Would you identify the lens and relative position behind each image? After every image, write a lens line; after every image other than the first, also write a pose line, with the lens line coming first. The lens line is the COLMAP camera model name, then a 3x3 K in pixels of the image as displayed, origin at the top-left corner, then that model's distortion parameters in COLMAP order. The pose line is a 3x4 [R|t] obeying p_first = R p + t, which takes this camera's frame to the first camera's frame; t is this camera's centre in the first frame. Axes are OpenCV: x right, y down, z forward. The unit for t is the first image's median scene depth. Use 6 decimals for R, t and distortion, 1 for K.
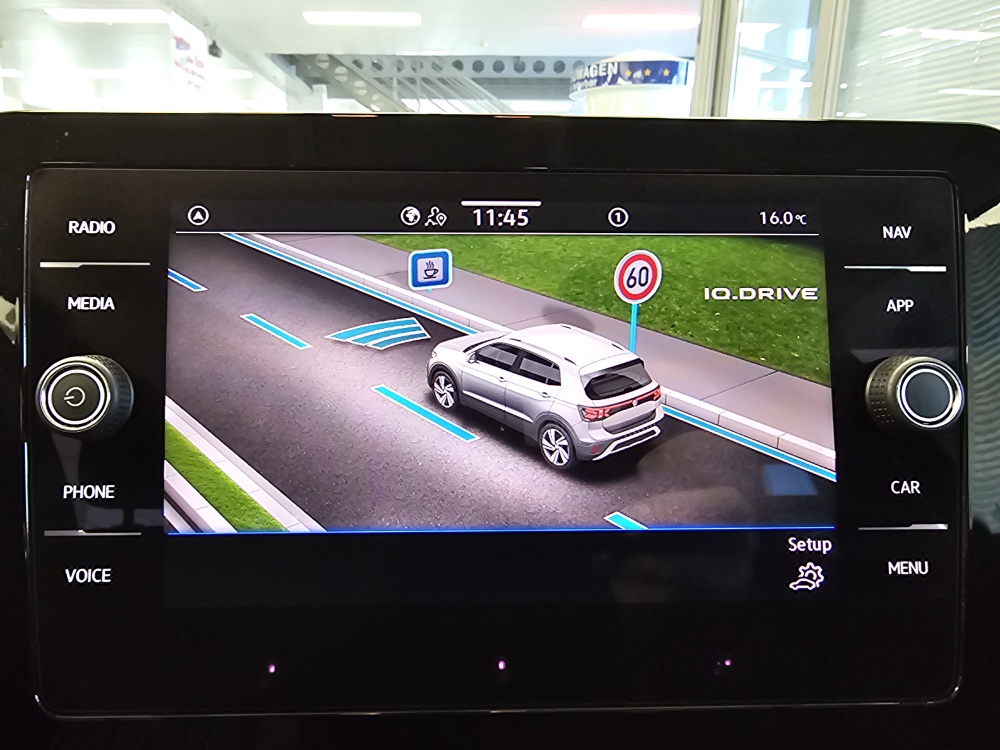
lens RADIAL K [[684.1, 0, 439.2], [0, 684.1, 358.1], [0, 0, 1]] dist [0.001669, 0.000611]
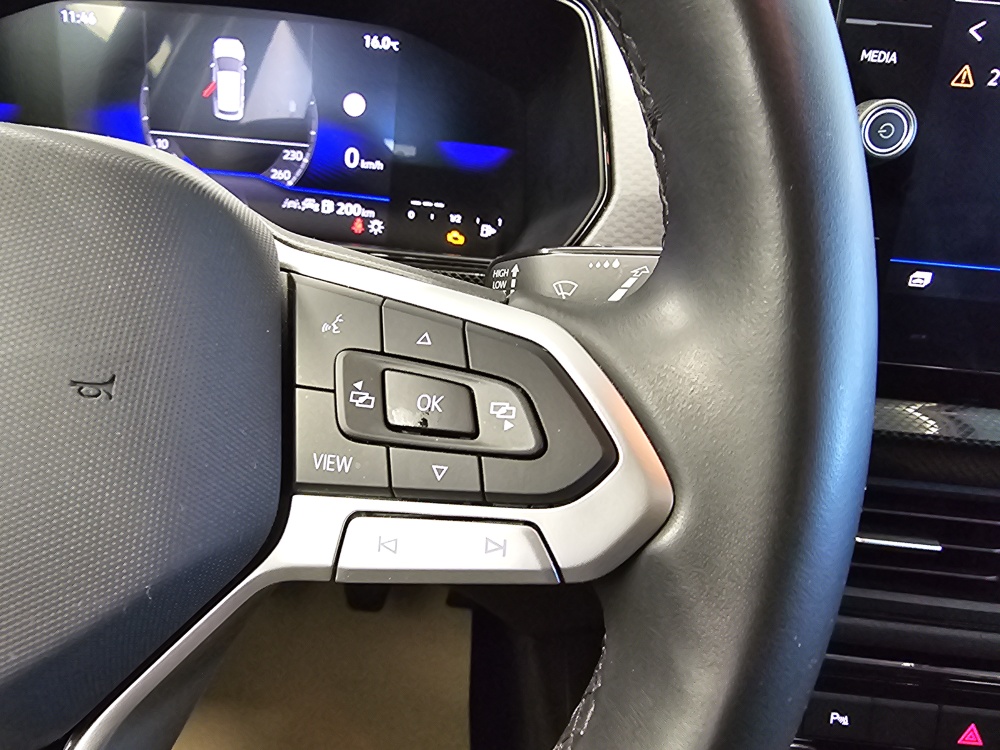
lens RADIAL K [[688.9, 0, 397.7], [0, 688.9, 370.8], [0, 0, 1]] dist [0.006658, 0.005761]
pose [[0.993111, 0.105239, -0.051533, -1.259938], [-0.084154, 0.946576, 0.311306, 0.147951], [0.081541, -0.304825, 0.948911, -0.496243]]
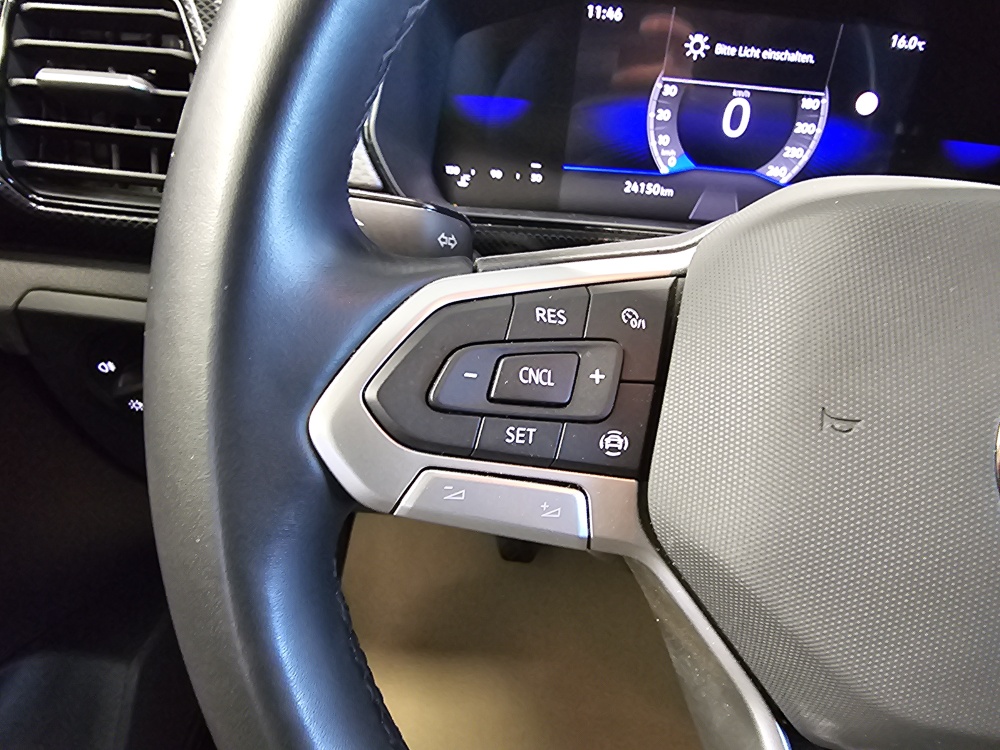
lens RADIAL K [[695.8, 0, 498.6], [0, 695.8, 366.8], [0, 0, 1]] dist [0.000991, 0.001879]
pose [[0.994912, 0.100725, -0.002026, -2.528701], [-0.092553, 0.921767, 0.376537, 0.094824], [0.039794, -0.374434, 0.926399, -0.591796]]
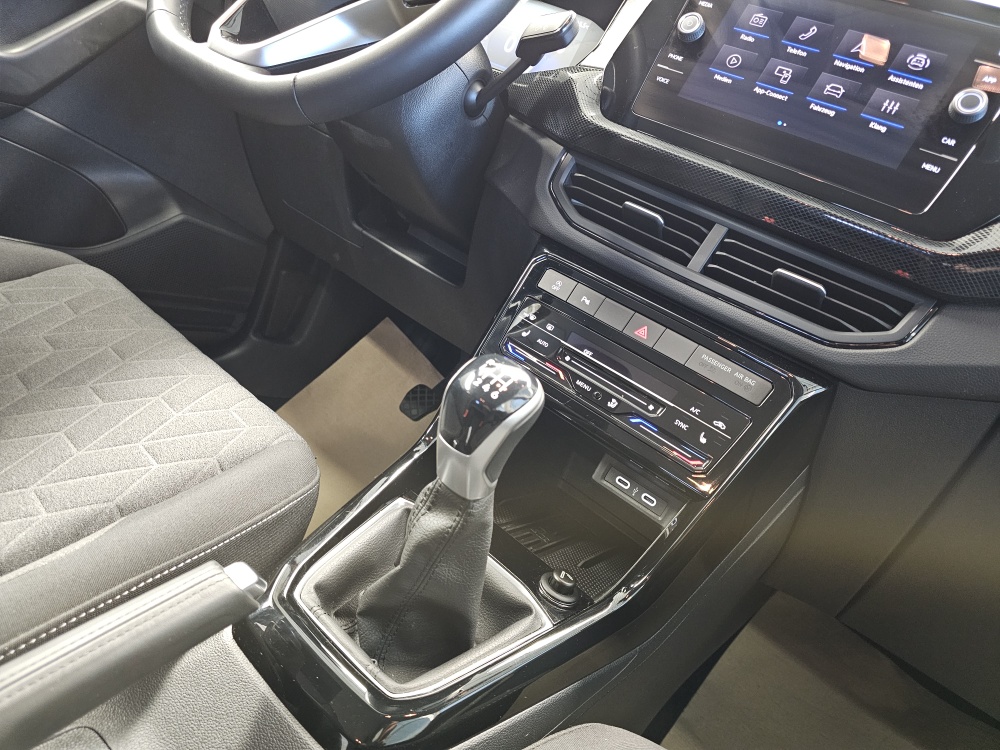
lens RADIAL K [[681.3, 0, 500.0], [0, 681.3, 375.0], [0, 0, 1]] dist [0.079356, -0.089657]
pose [[0.731092, 0.473561, -0.491167, 1.138291], [-0.482599, 0.867807, 0.118361, 1.442647], [0.482289, 0.150504, 0.862987, -1.895064]]
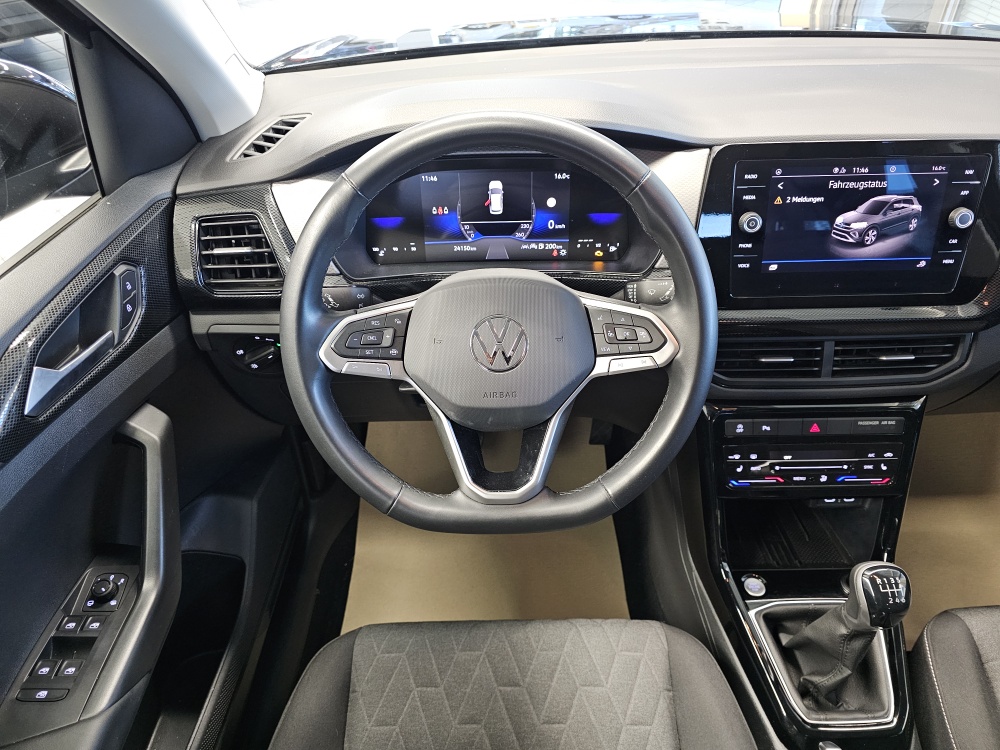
lens RADIAL K [[672.9, 0, 504.2], [0, 672.9, 362.3], [0, 0, 1]] dist [0.074115, -0.075691]
pose [[0.999800, -0.005274, -0.019315, -1.788665], [0.012883, 0.907925, 0.418935, -0.846542], [0.015327, -0.419100, 0.907811, -2.845247]]
